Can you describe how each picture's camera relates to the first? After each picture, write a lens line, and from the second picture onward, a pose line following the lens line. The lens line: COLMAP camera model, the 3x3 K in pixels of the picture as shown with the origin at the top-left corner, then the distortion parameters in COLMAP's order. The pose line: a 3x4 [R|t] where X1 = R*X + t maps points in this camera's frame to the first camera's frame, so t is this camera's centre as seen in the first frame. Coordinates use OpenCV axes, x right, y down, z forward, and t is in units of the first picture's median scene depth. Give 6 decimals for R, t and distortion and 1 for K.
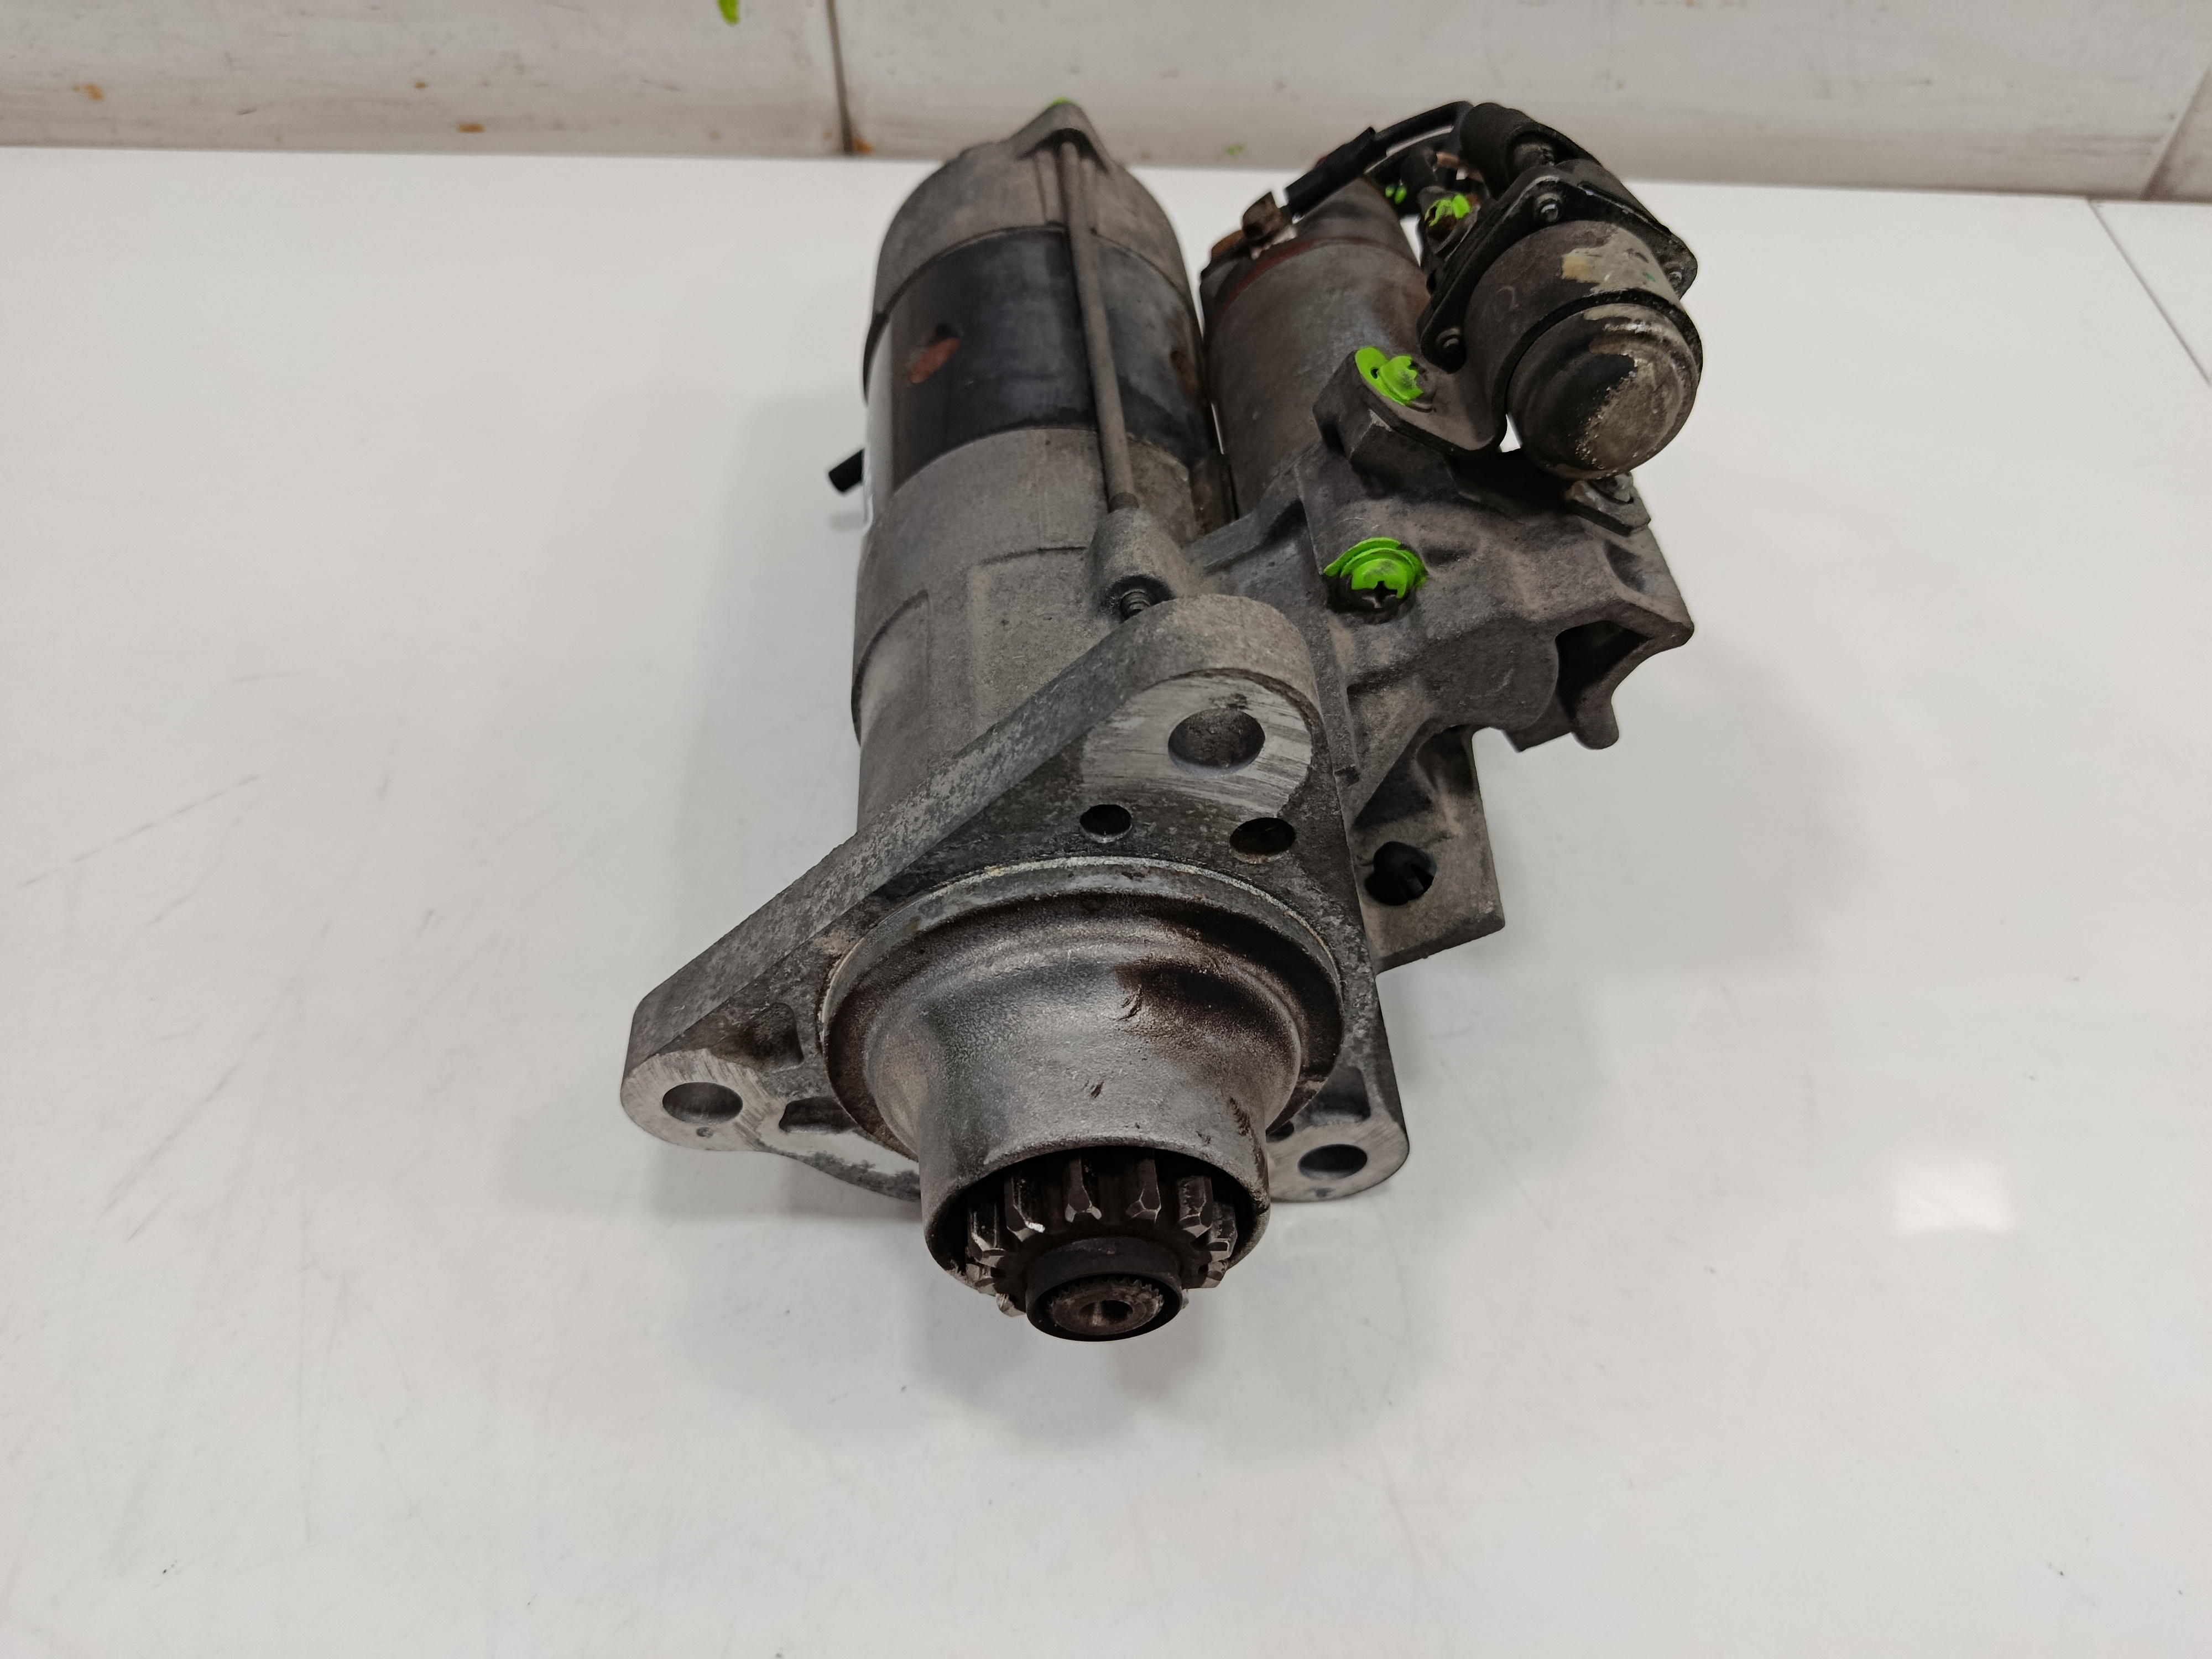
lens RADIAL K [[1555.8, 0, 1095.4], [0, 1555.8, 826.0], [0, 0, 1]] dist [-0.060697, 0.026195]
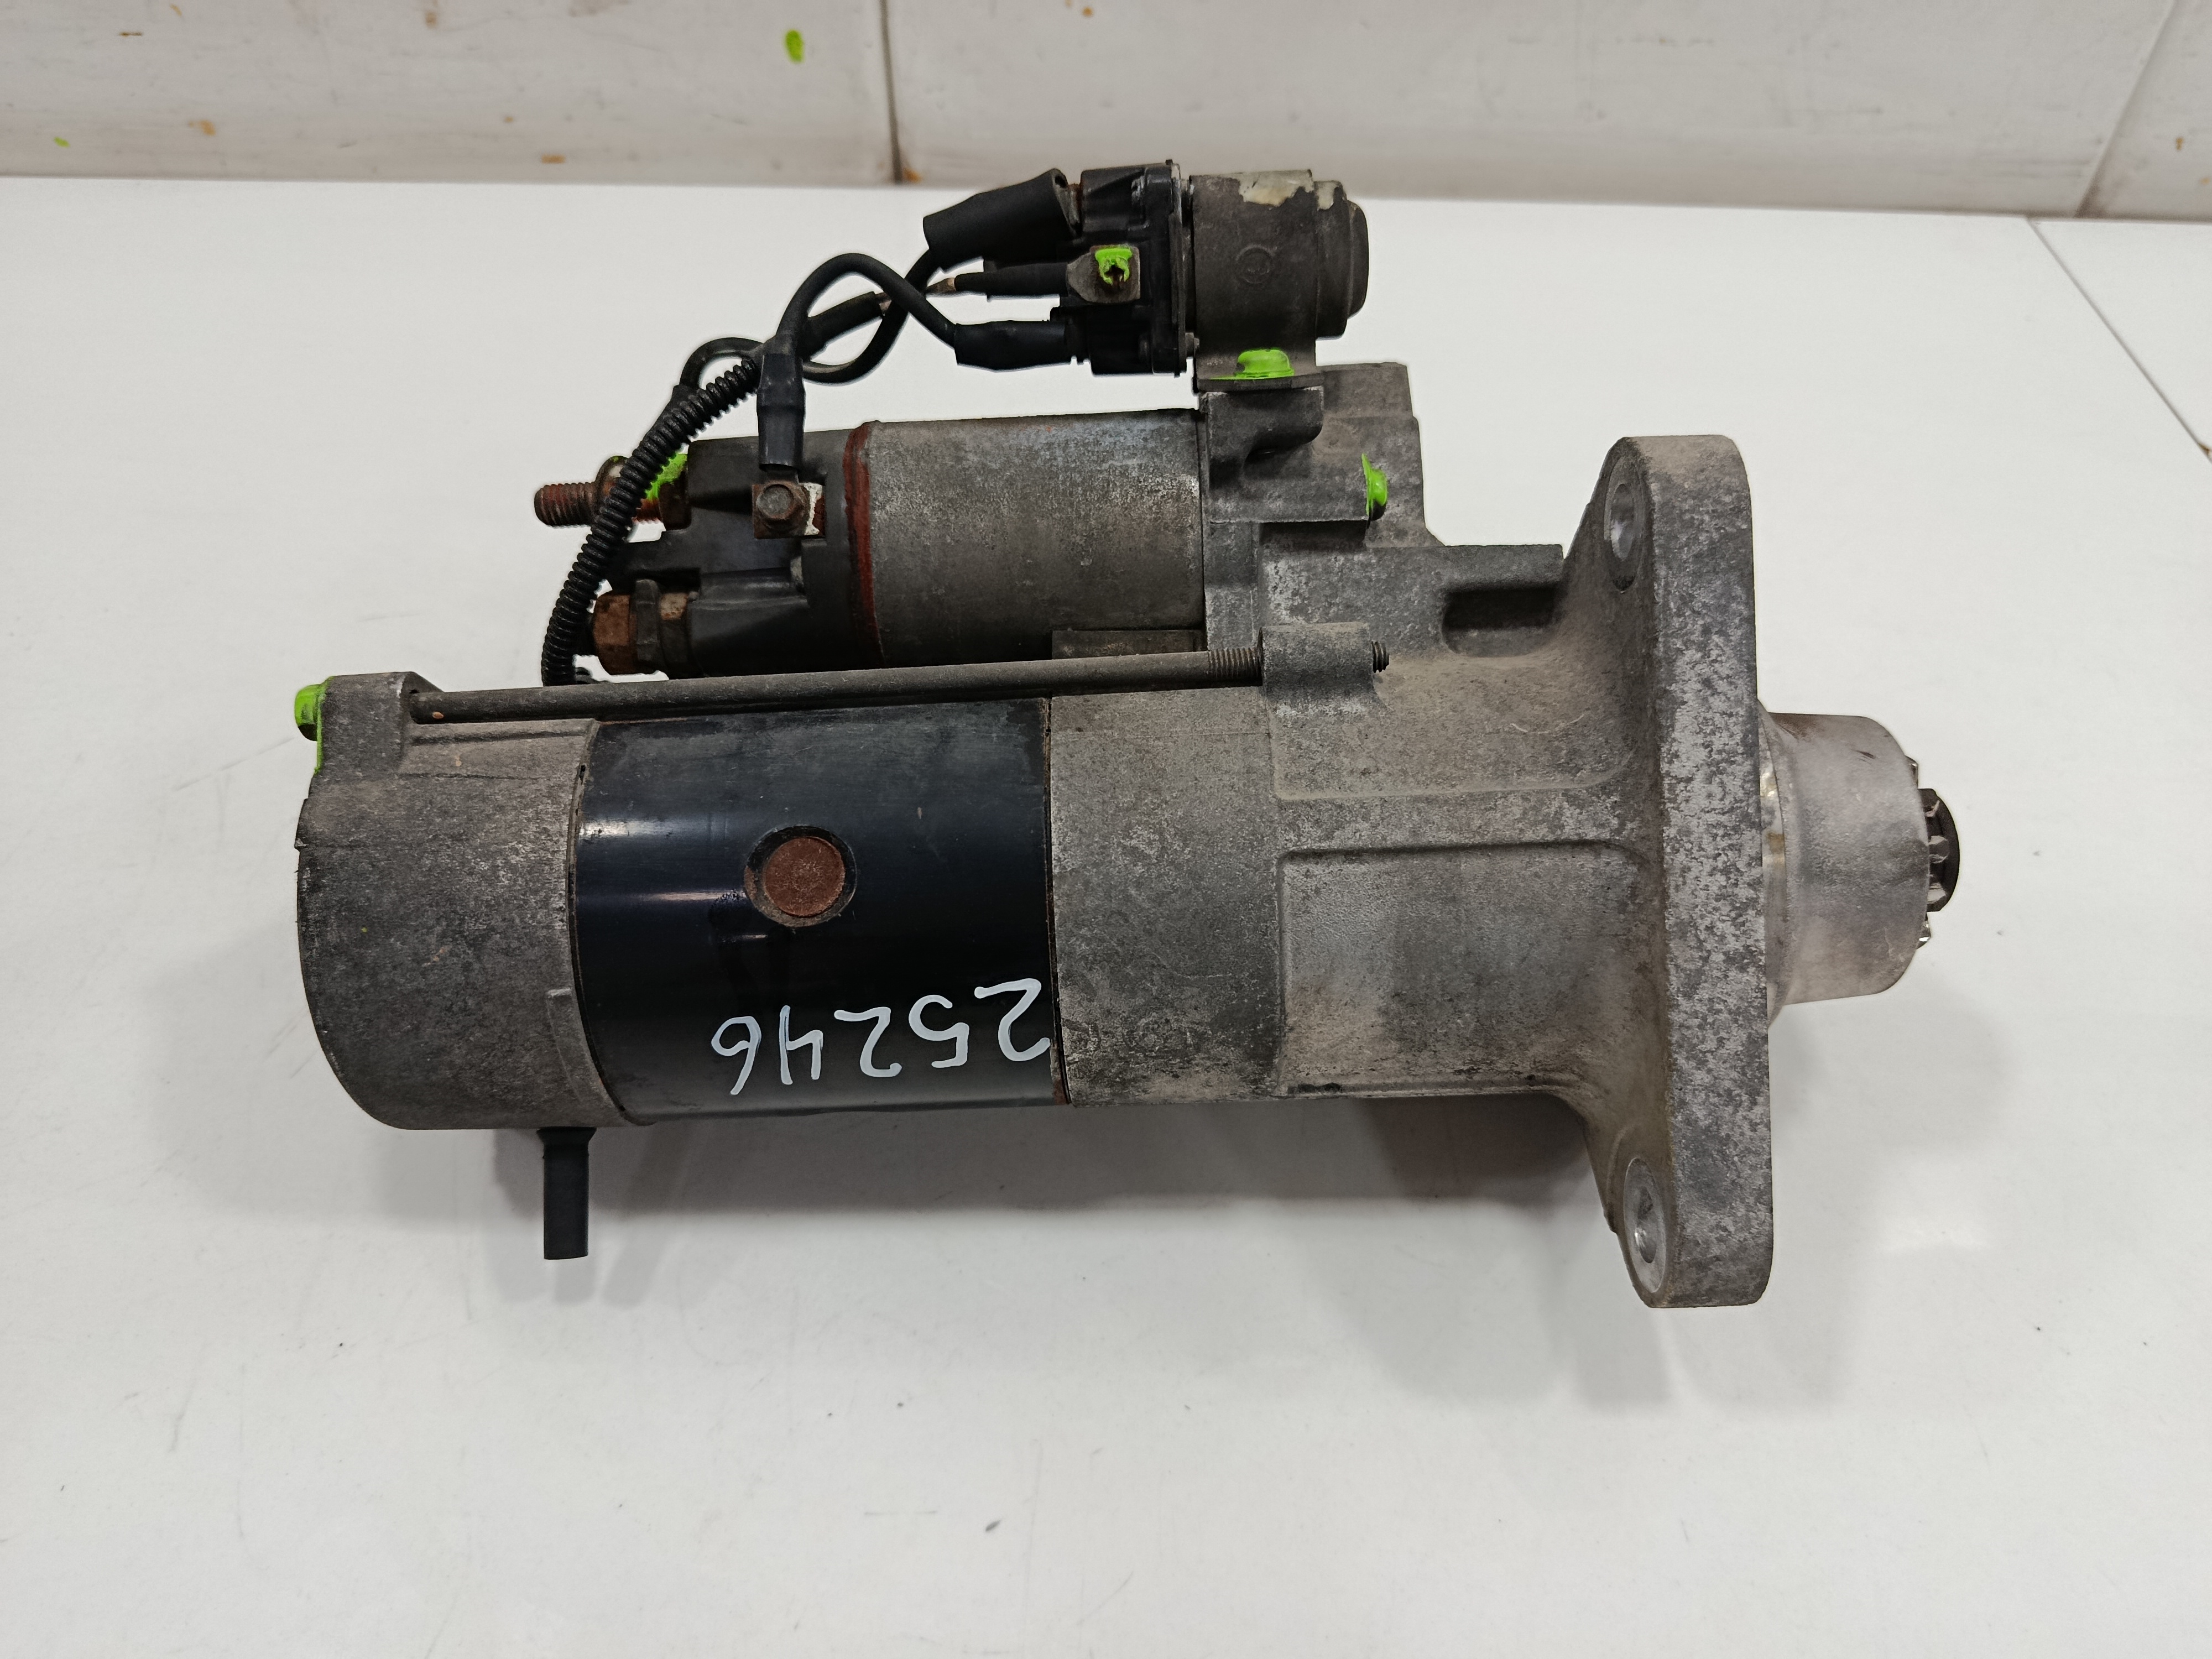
lens RADIAL K [[1555.8, 0, 1089.0], [0, 1555.8, 842.8], [0, 0, 1]] dist [-0.060697, 0.026195]
pose [[0.999958, -0.005982, 0.007011, -0.036751], [0.006356, 0.998486, -0.054630, 0.096101], [-0.006673, 0.054672, 0.998482, -0.071257]]
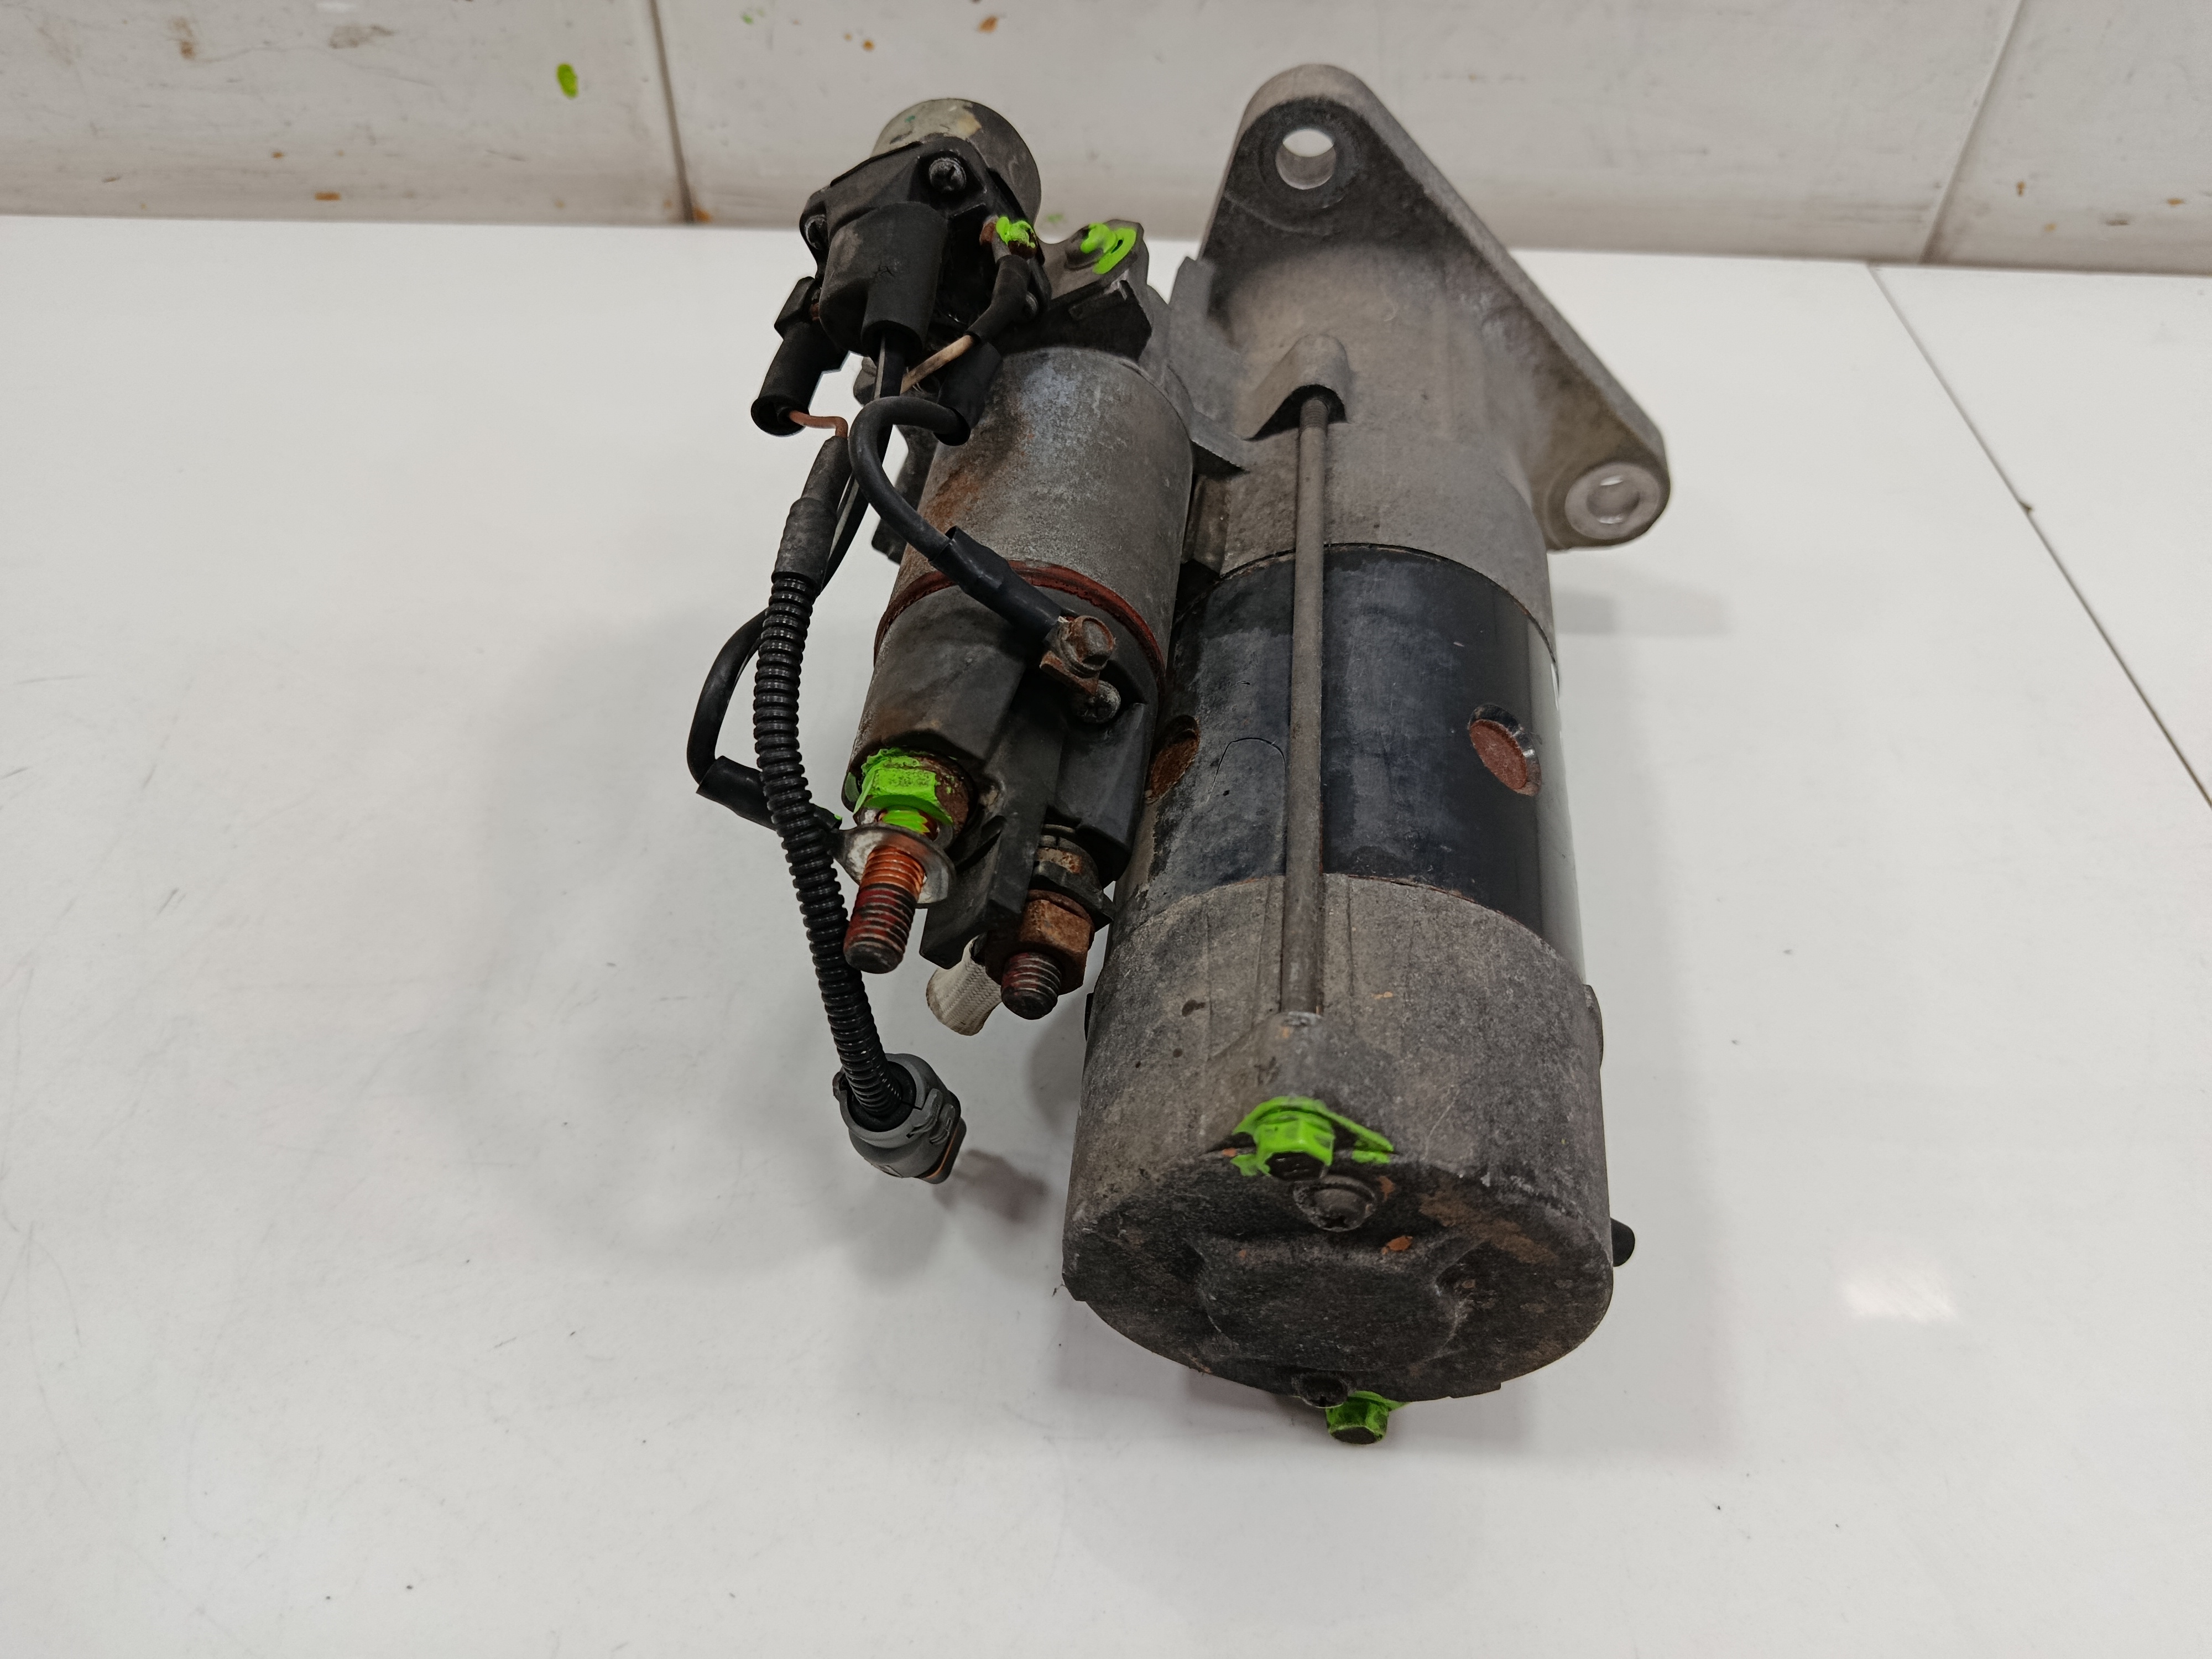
lens RADIAL K [[1555.8, 0, 1113.5], [0, 1555.8, 838.2], [0, 0, 1]] dist [-0.060697, 0.026195]
pose [[0.999832, -0.001029, 0.018289, 0.112895], [0.002517, 0.996668, -0.081527, 0.069053], [-0.018145, 0.081559, 0.996503, -0.013439]]
